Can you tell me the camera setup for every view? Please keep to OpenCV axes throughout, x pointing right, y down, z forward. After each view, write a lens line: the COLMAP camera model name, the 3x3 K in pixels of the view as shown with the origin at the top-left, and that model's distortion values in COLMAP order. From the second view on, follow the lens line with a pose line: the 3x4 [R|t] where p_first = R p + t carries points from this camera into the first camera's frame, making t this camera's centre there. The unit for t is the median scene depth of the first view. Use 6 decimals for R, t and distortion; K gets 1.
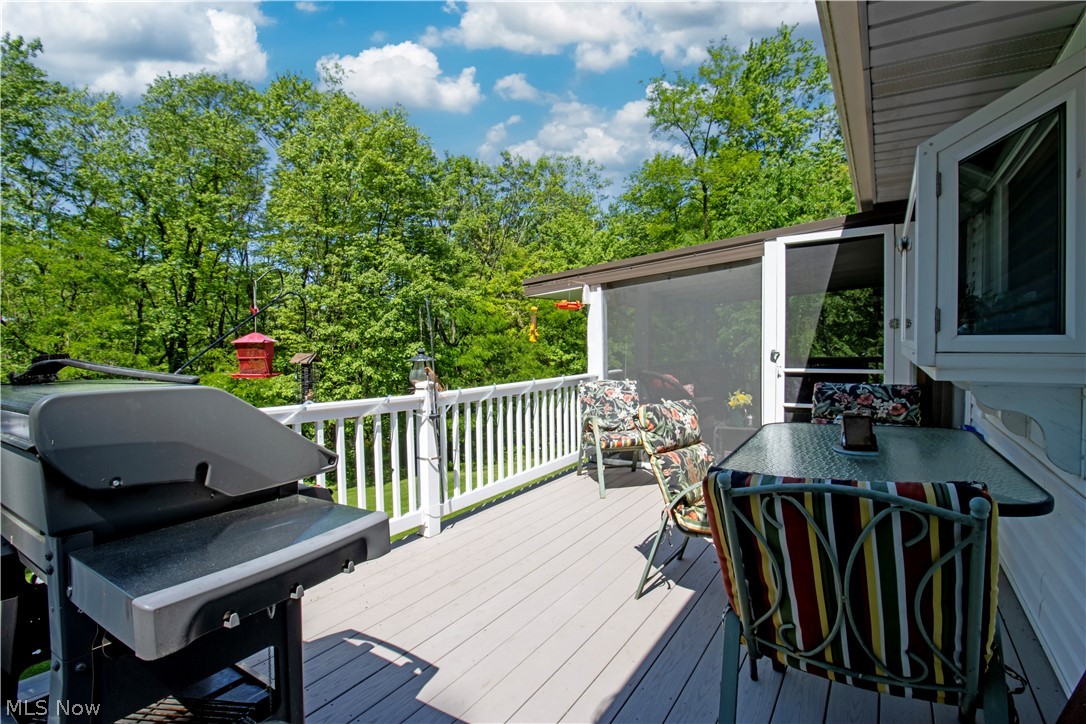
lens RADIAL K [[507.2, 0, 538.5], [0, 507.2, 351.5], [0, 0, 1]] dist [0.003896, -0.014809]
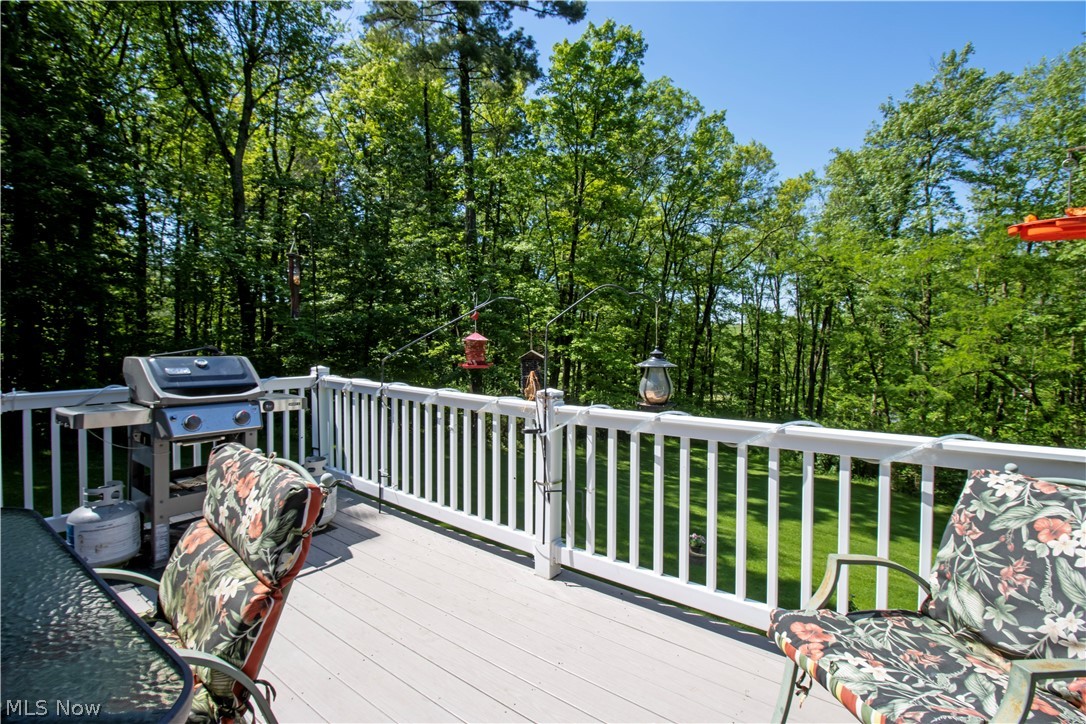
lens RADIAL K [[507.2, 0, 538.5], [0, 507.2, 351.5], [0, 0, 1]] dist [0.003896, -0.014809]
pose [[-0.060218, 0.032133, -0.997668, 0.555857], [-0.021375, 0.999211, 0.033473, -0.024119], [0.997956, 0.023340, -0.059484, 0.962968]]
